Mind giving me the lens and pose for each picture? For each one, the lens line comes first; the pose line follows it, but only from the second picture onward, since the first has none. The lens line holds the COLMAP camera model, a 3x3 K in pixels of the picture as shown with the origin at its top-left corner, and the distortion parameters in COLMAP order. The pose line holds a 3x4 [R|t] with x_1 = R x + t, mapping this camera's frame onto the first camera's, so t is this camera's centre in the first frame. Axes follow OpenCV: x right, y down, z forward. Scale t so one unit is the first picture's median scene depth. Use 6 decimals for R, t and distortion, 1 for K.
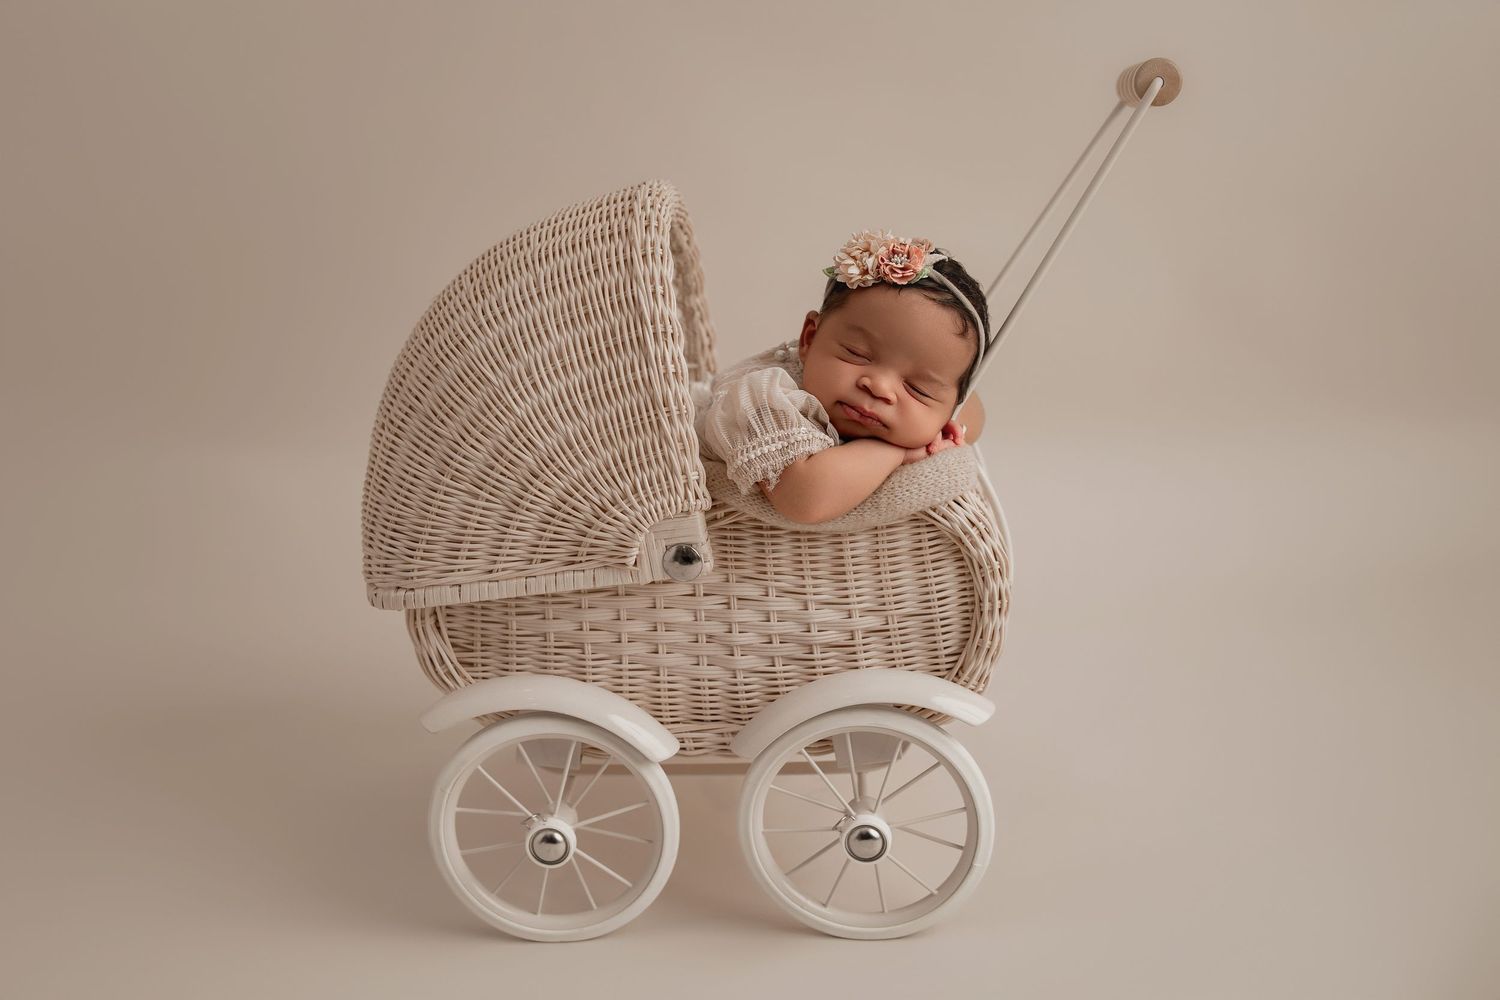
lens RADIAL K [[1602.4, 0, 719.5], [0, 1602.4, 501.3], [0, 0, 1]] dist [-0.153745, 0.005189]
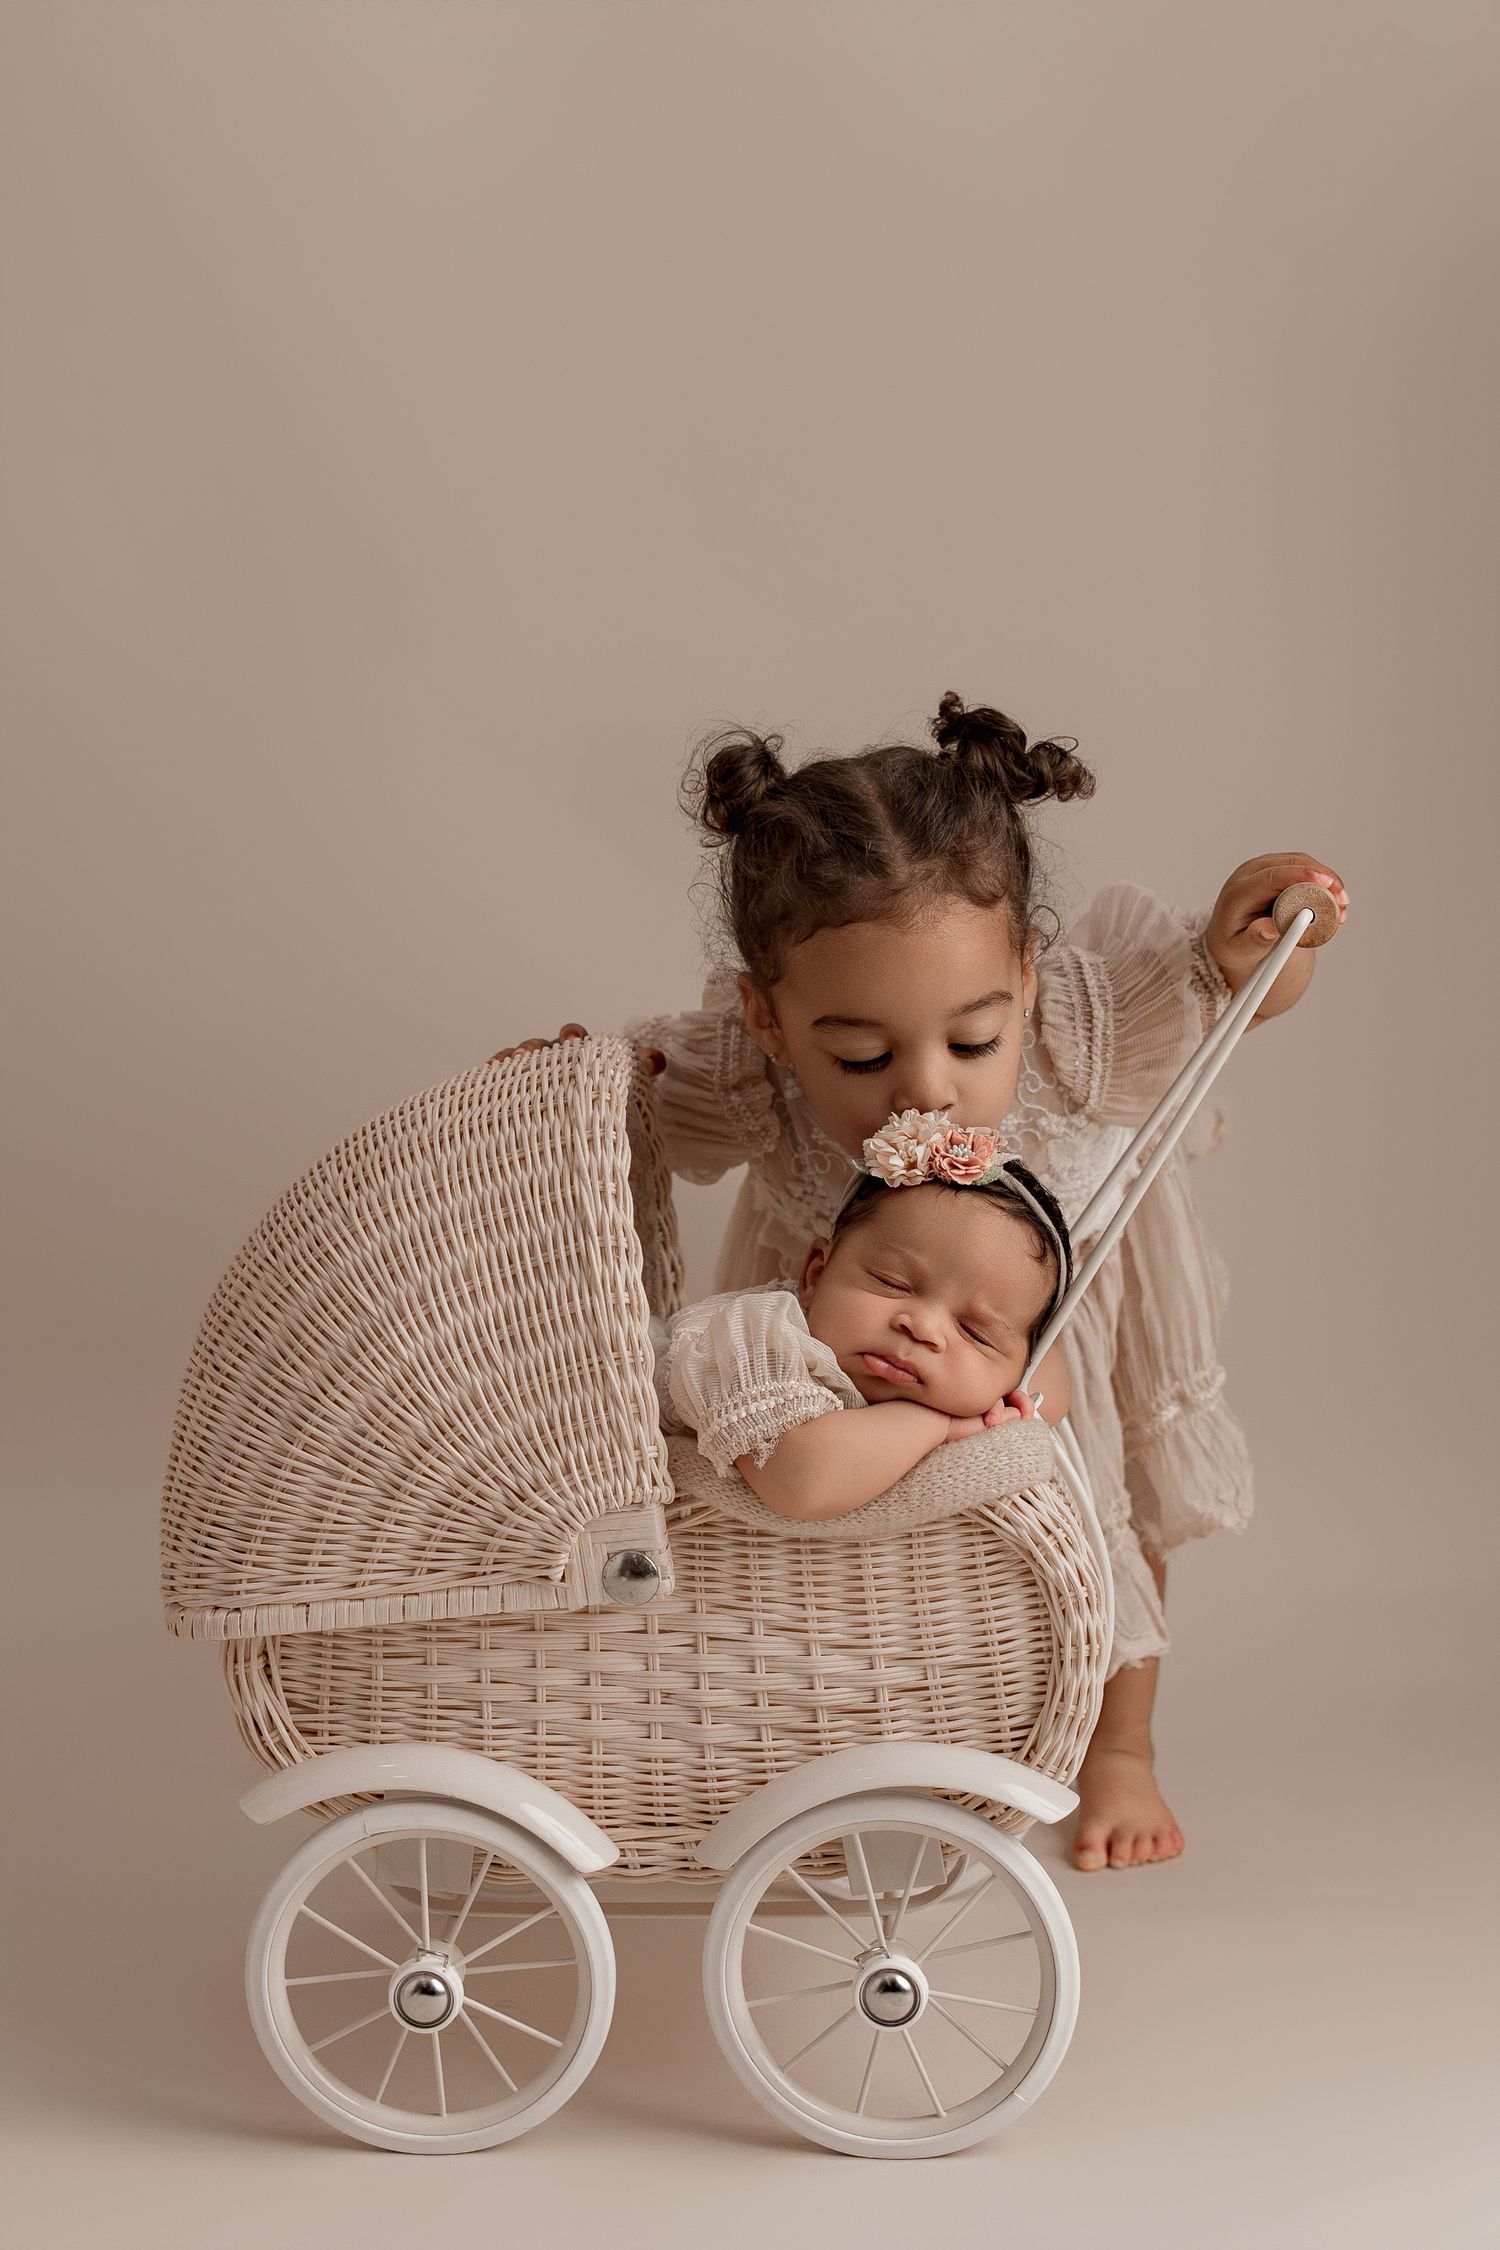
lens RADIAL K [[3800.2, 0, 748.6], [0, 3800.2, 965.4], [0, 0, 1]] dist [-0.072778, -0.063334]
pose [[0.999571, 0.025144, 0.015010, -0.003481], [-0.021484, 0.977978, -0.207599, 0.118778], [-0.019899, 0.207188, 0.978099, -0.668708]]
